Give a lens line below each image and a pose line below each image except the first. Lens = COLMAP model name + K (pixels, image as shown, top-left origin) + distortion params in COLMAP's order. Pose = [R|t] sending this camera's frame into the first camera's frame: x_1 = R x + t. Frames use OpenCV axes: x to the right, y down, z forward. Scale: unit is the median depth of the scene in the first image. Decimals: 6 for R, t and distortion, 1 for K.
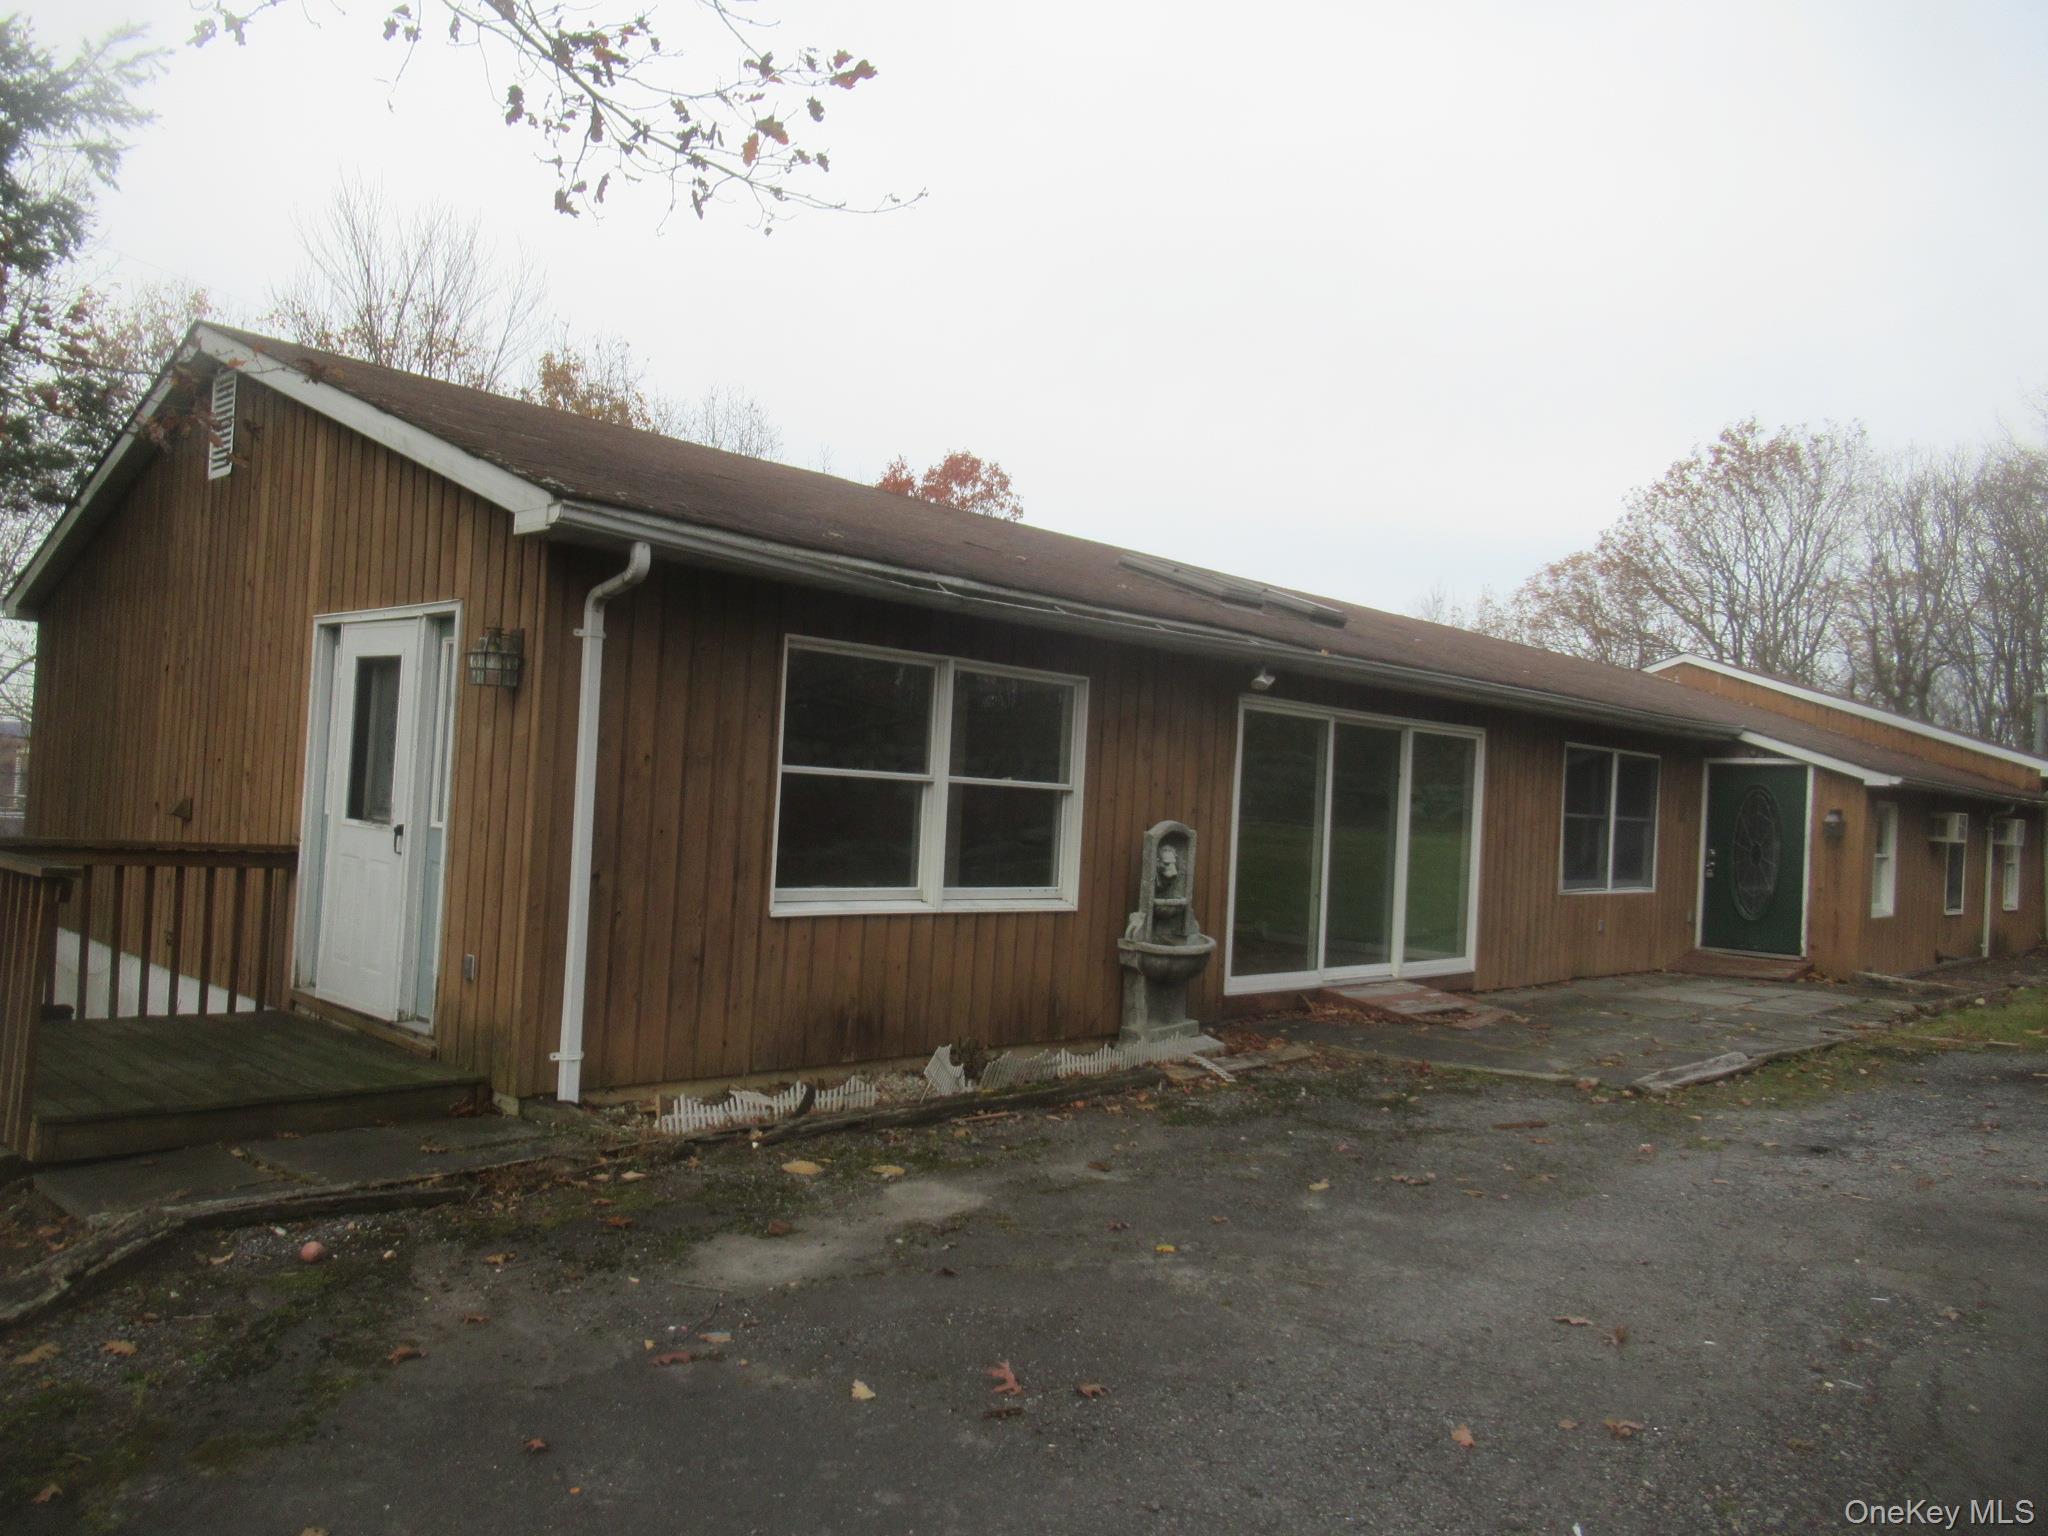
lens RADIAL K [[1504.2, 0, 1028.6], [0, 1504.2, 774.5], [0, 0, 1]] dist [-0.024811, 0.000859]
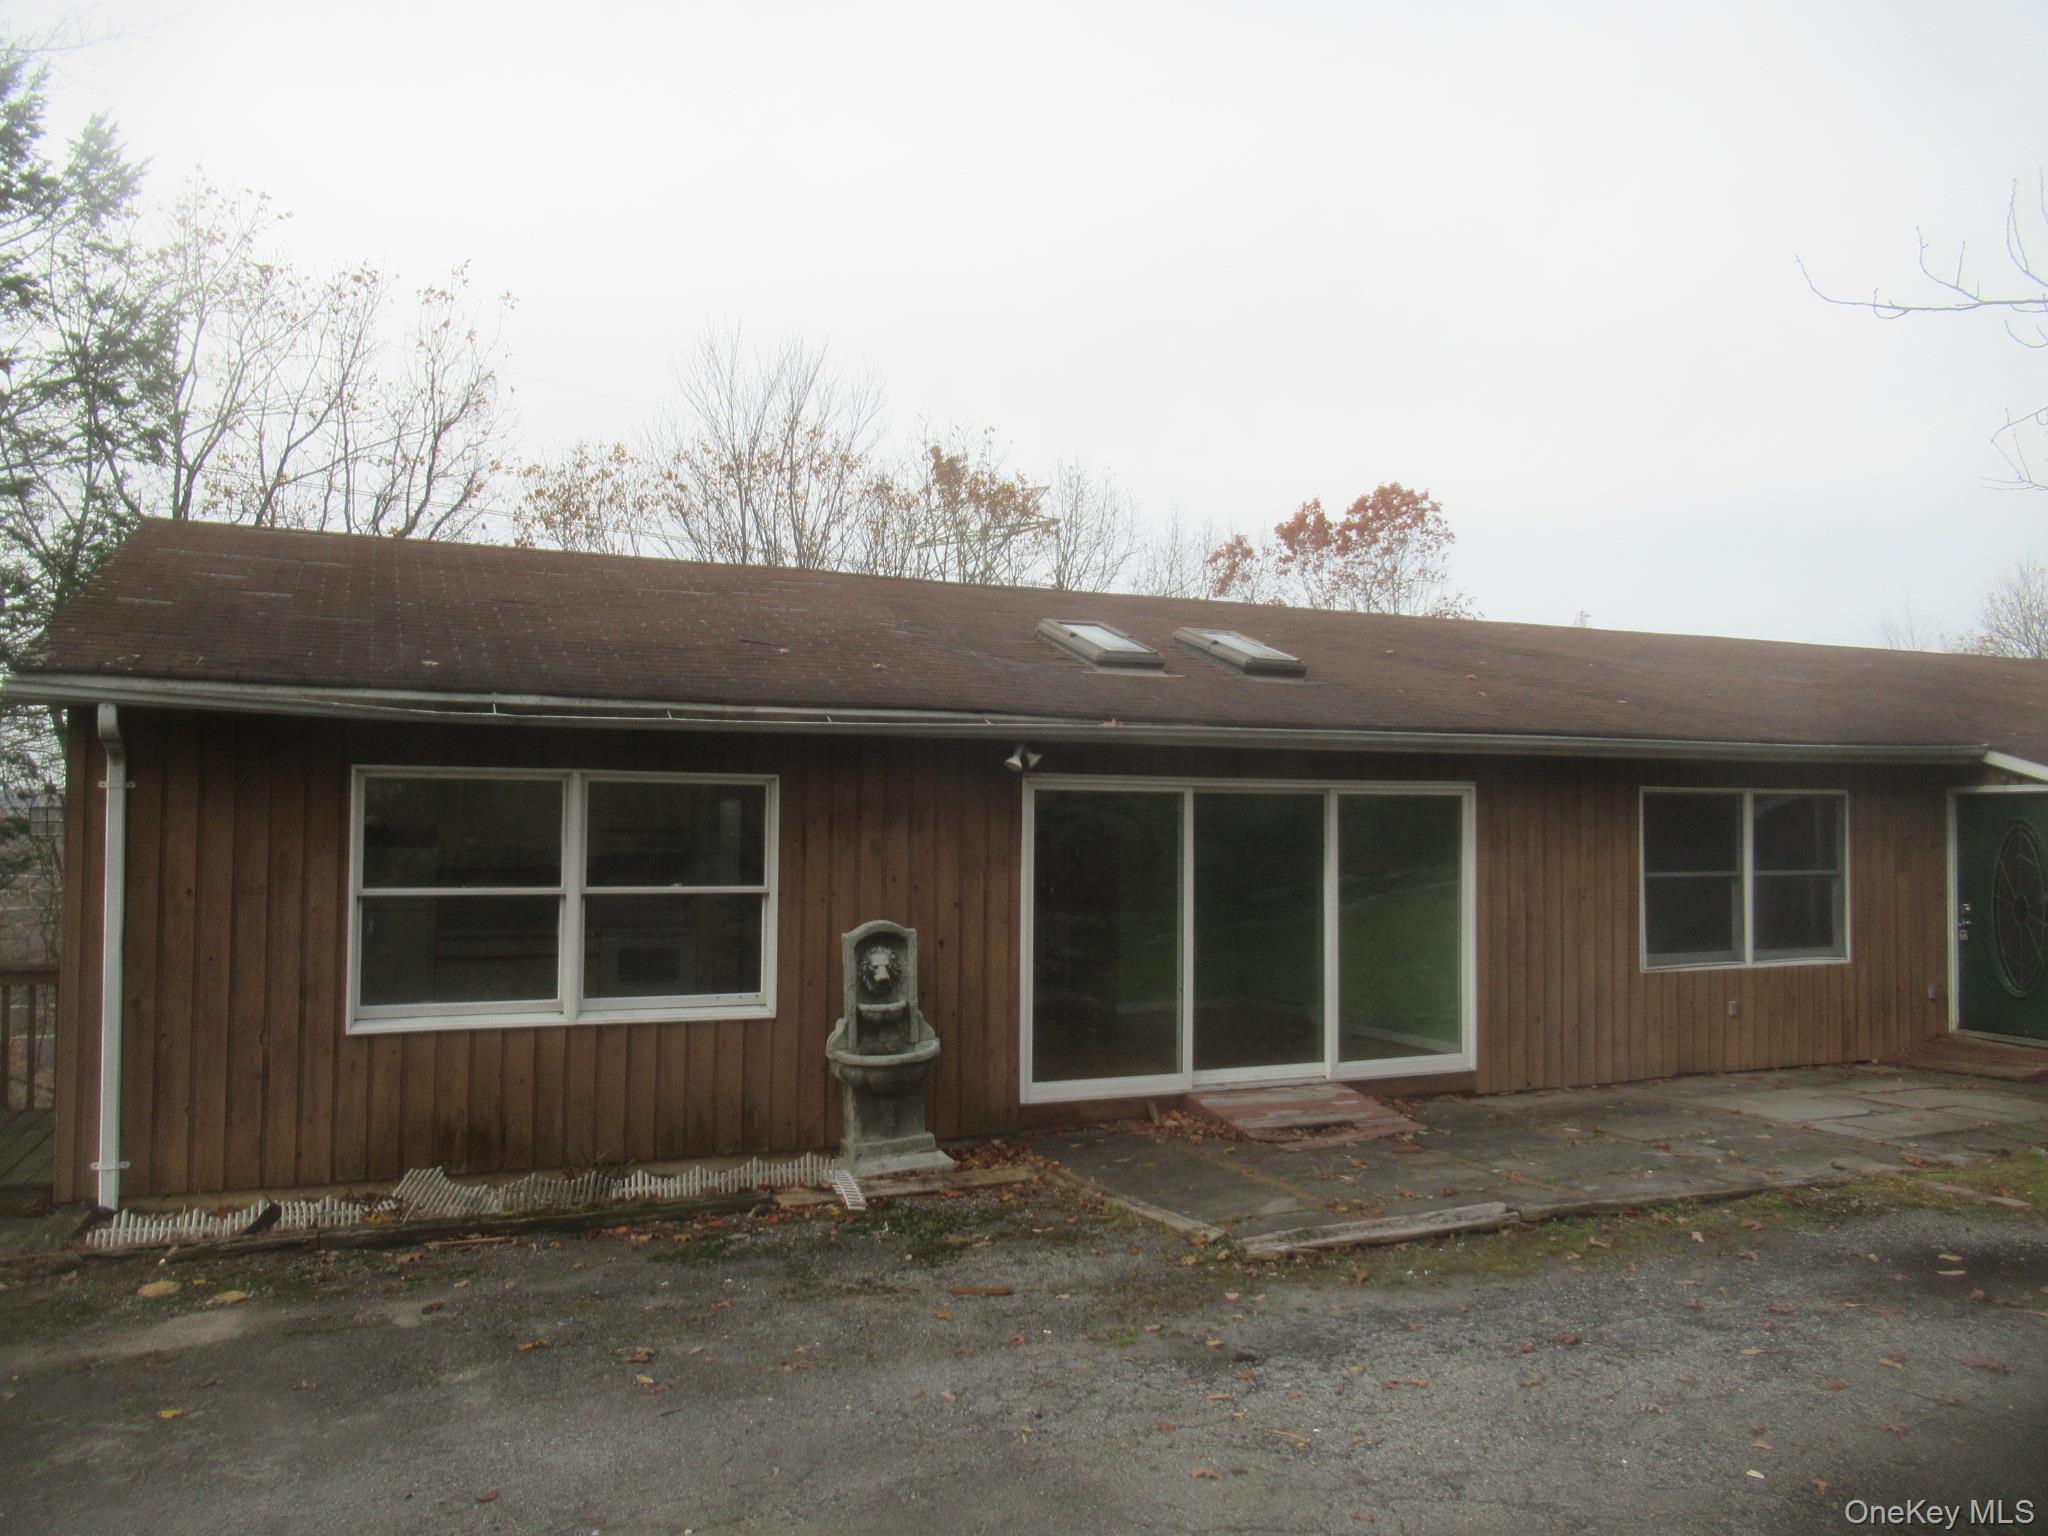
lens RADIAL K [[1504.2, 0, 1024.4], [0, 1504.2, 752.7], [0, 0, 1]] dist [-0.024811, 0.000859]
pose [[0.926222, -0.062459, -0.371768, 0.554945], [0.046224, 0.997554, -0.052431, -0.021046], [0.374134, 0.031378, 0.926844, 0.165075]]
